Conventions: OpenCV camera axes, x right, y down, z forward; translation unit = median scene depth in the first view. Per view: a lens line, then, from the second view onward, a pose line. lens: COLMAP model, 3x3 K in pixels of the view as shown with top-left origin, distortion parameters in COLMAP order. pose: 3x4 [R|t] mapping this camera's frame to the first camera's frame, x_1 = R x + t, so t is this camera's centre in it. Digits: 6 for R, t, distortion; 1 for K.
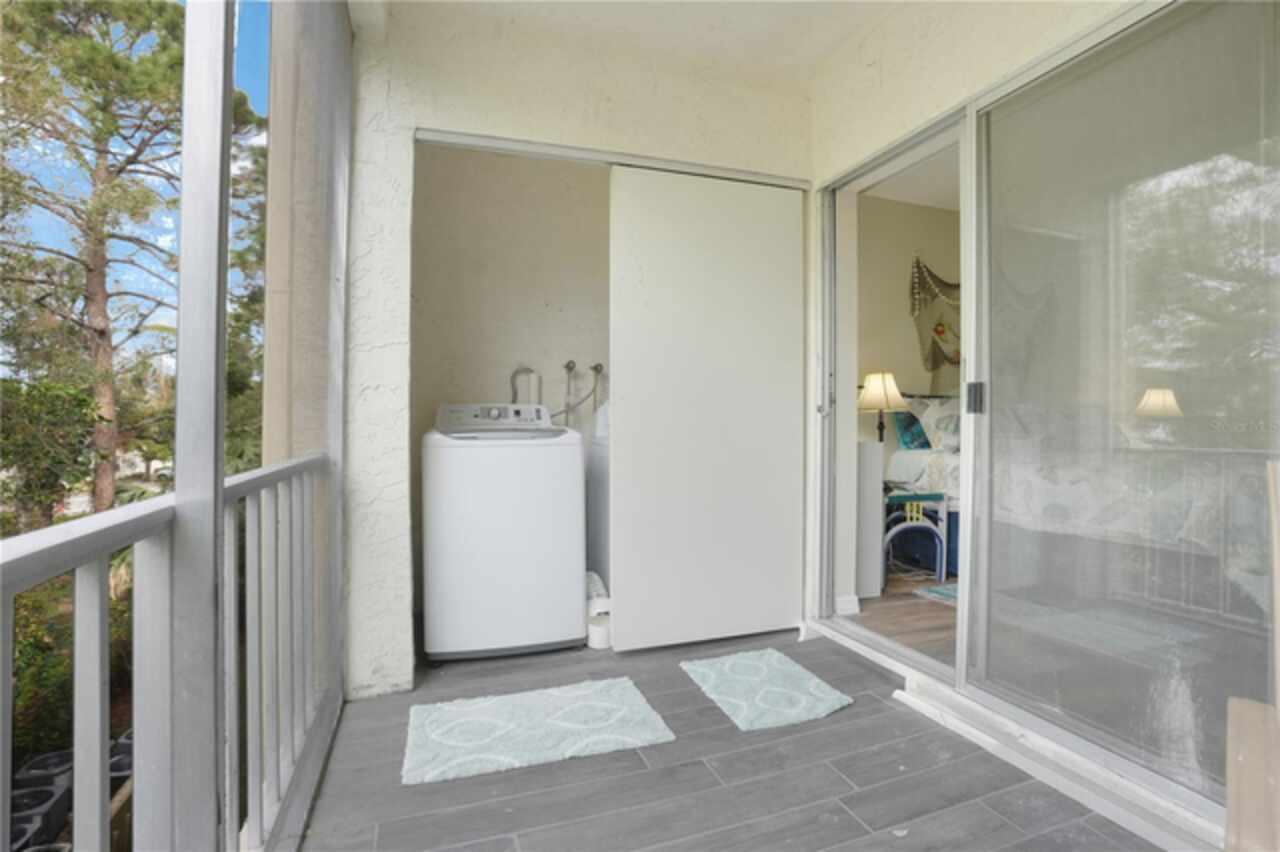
lens RADIAL K [[542.6, 0, 643.5], [0, 542.6, 437.9], [0, 0, 1]] dist [-0.017011, 0.000453]
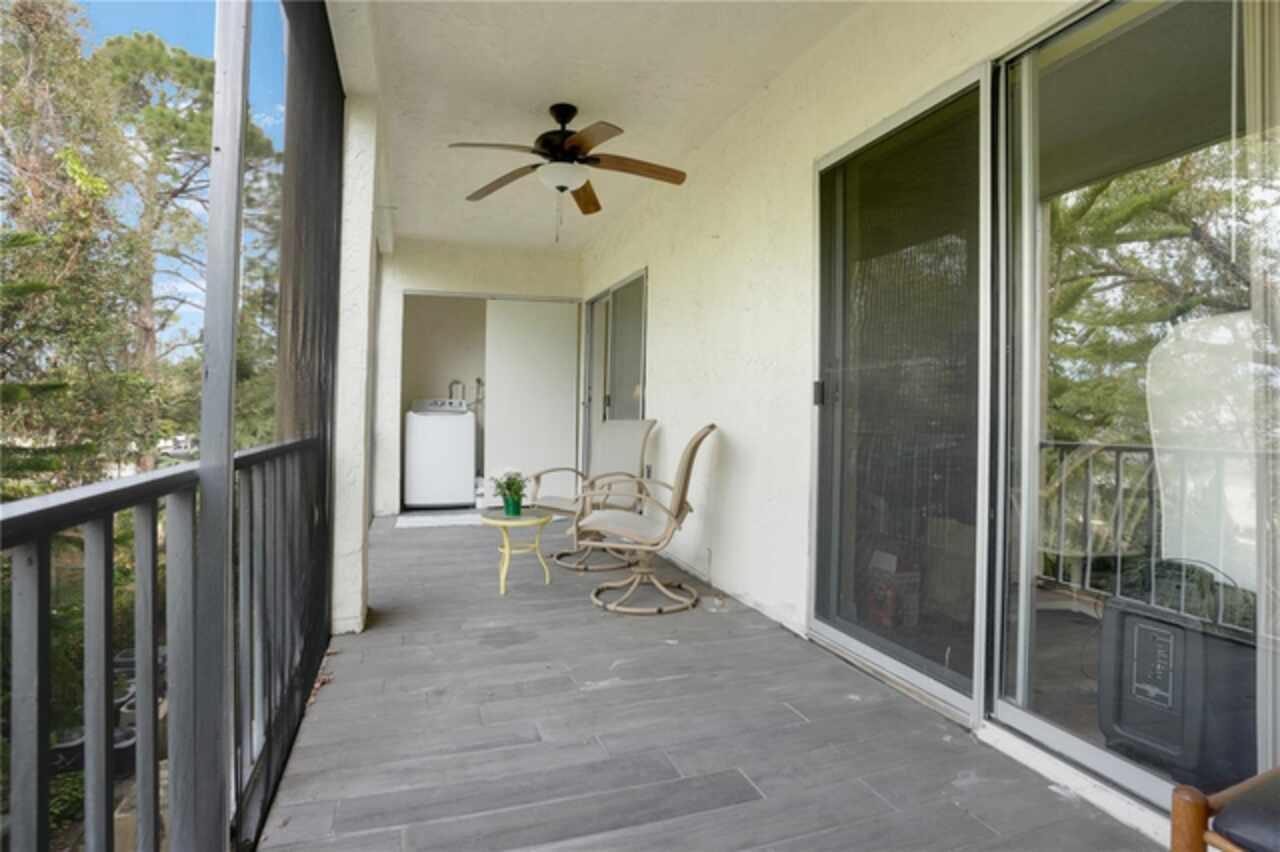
lens RADIAL K [[638.3, 0, 638.2], [0, 638.3, 415.9], [0, 0, 1]] dist [-0.034526, 0.002385]
pose [[0.999231, 0.010923, -0.037667, 0.542492], [-0.011588, 0.999780, -0.017491, 0.033296], [0.037467, 0.017914, 0.999137, -1.318678]]
